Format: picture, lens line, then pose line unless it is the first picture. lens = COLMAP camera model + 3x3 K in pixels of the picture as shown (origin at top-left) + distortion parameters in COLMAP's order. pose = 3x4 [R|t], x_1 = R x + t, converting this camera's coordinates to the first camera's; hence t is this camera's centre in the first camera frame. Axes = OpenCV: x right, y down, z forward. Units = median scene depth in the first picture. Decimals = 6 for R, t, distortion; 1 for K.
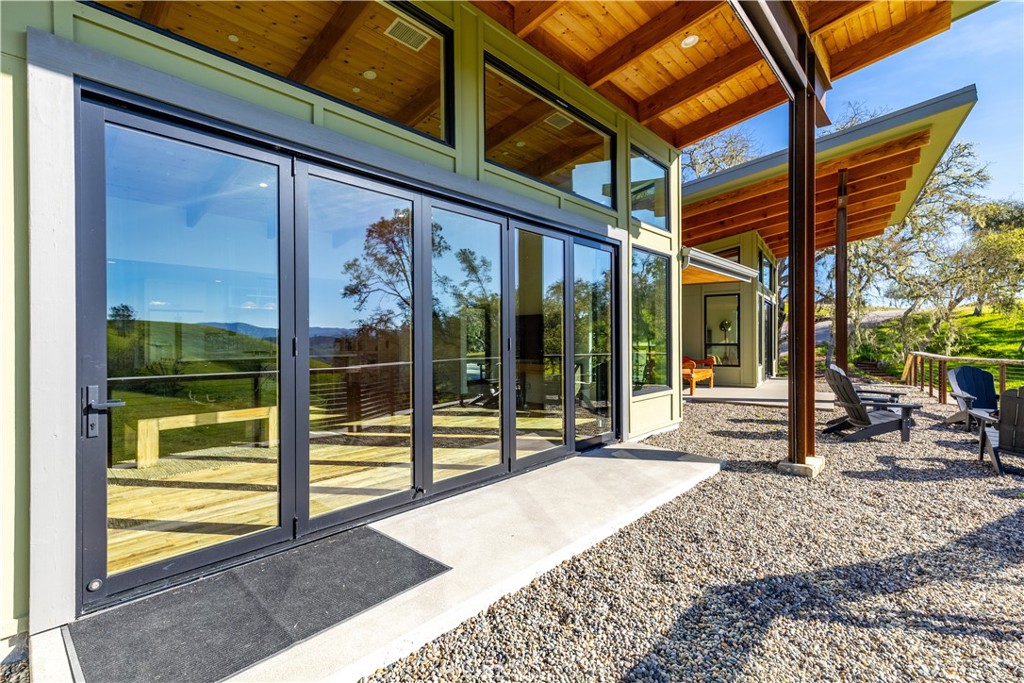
lens RADIAL K [[460.5, 0, 512.0], [0, 460.5, 341.5], [0, 0, 1]] dist [0.002533, -0.000243]
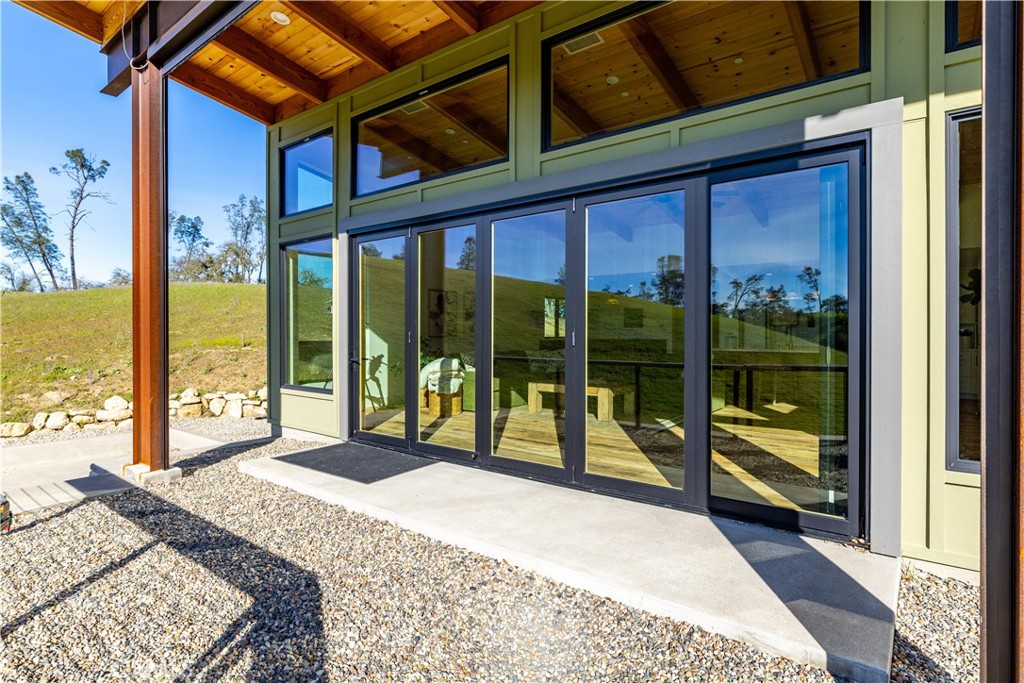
lens RADIAL K [[481.8, 0, 512.0], [0, 481.8, 341.5], [0, 0, 1]] dist [-0.000905, -0.000086]
pose [[0.138119, 0.024964, -0.990101, 0.847163], [-0.003787, 0.999688, 0.024677, -0.013855], [0.990408, 0.000341, 0.138171, 0.705296]]
